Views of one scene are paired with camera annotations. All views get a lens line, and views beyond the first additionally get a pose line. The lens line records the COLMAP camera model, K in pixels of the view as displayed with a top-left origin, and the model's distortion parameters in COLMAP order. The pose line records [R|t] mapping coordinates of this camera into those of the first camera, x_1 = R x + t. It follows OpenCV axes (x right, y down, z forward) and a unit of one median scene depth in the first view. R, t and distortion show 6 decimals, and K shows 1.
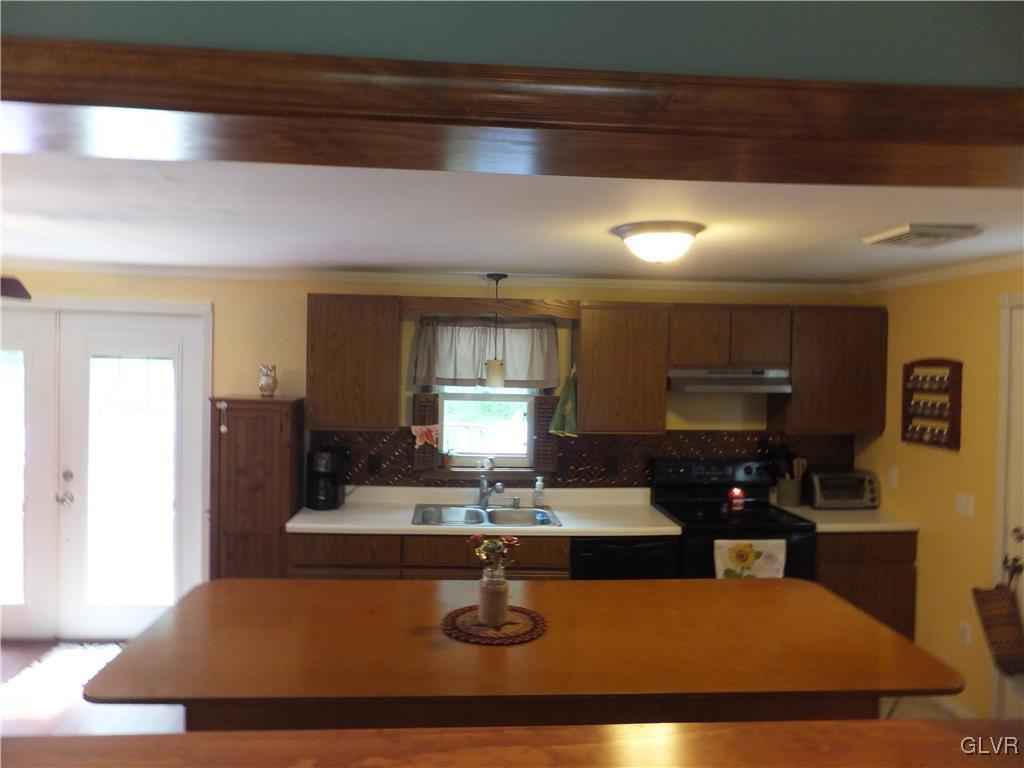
lens RADIAL K [[687.9, 0, 517.6], [0, 687.9, 385.8], [0, 0, 1]] dist [-0.041601, 0.015772]
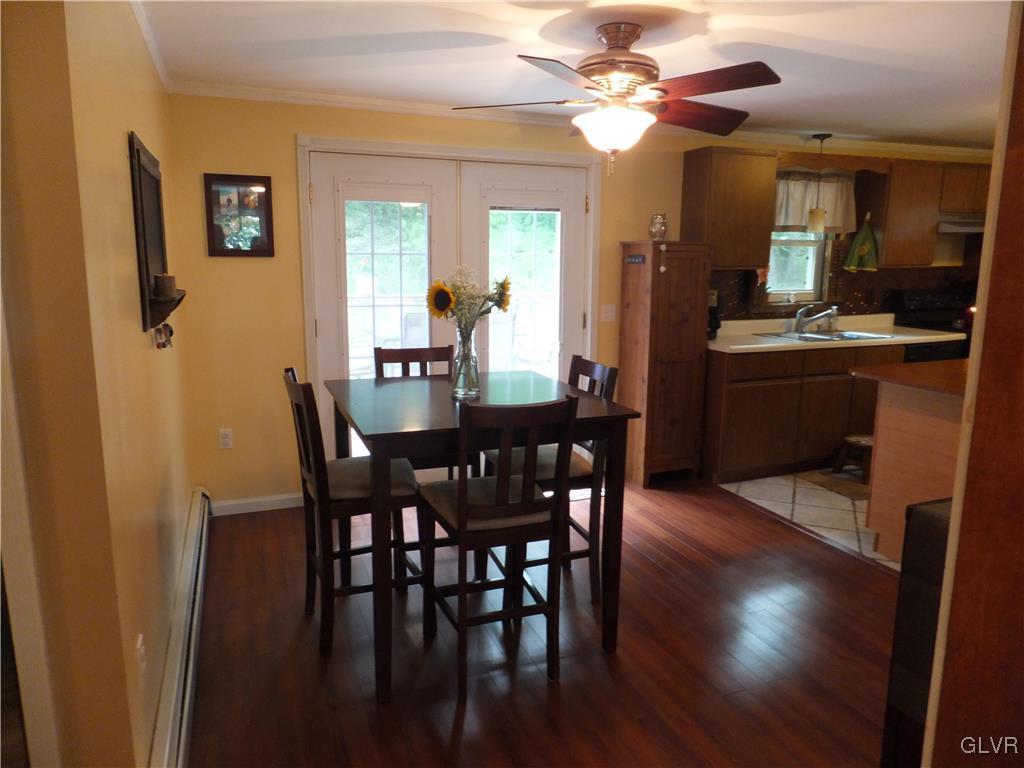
lens RADIAL K [[689.3, 0, 482.7], [0, 689.3, 390.3], [0, 0, 1]] dist [-0.031376, 0.019183]
pose [[0.958689, -0.077319, 0.273746, -1.001431], [0.032098, 0.985608, 0.165973, 0.060909], [-0.282639, -0.150330, 0.947373, -0.014634]]
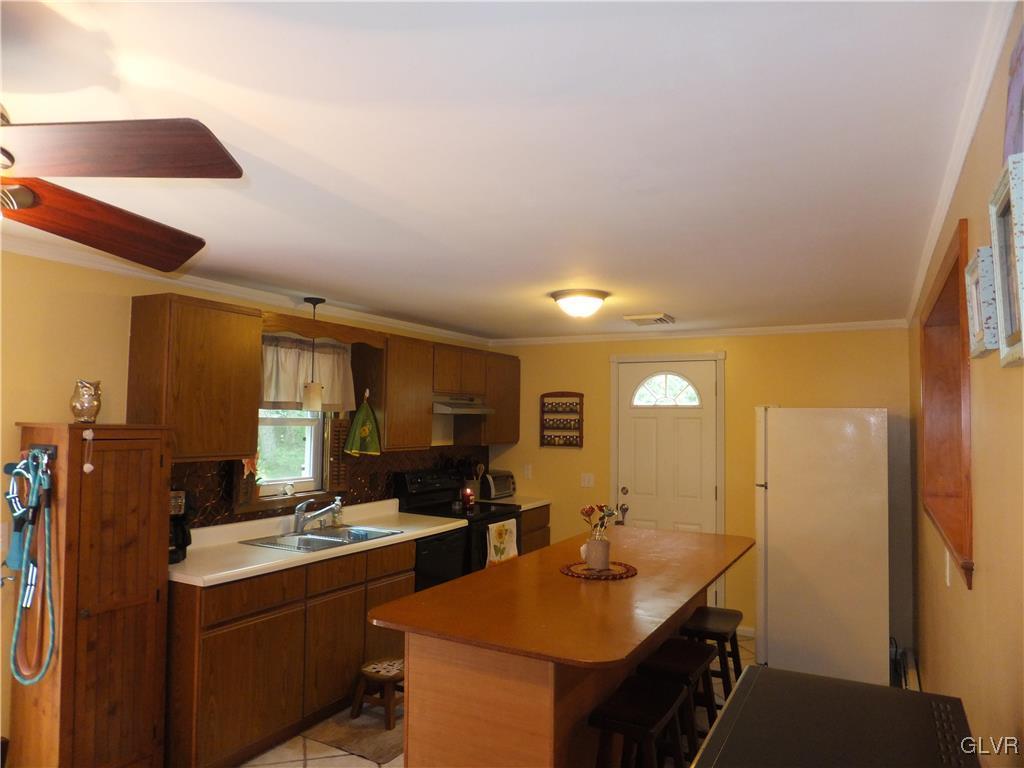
lens RADIAL K [[687.9, 0, 520.5], [0, 687.9, 395.5], [0, 0, 1]] dist [-0.041601, 0.015772]
pose [[0.516134, 0.018961, 0.856298, -0.774949], [0.015513, 0.999384, -0.031480, 0.017138], [-0.856367, 0.029532, 0.515522, 0.241160]]
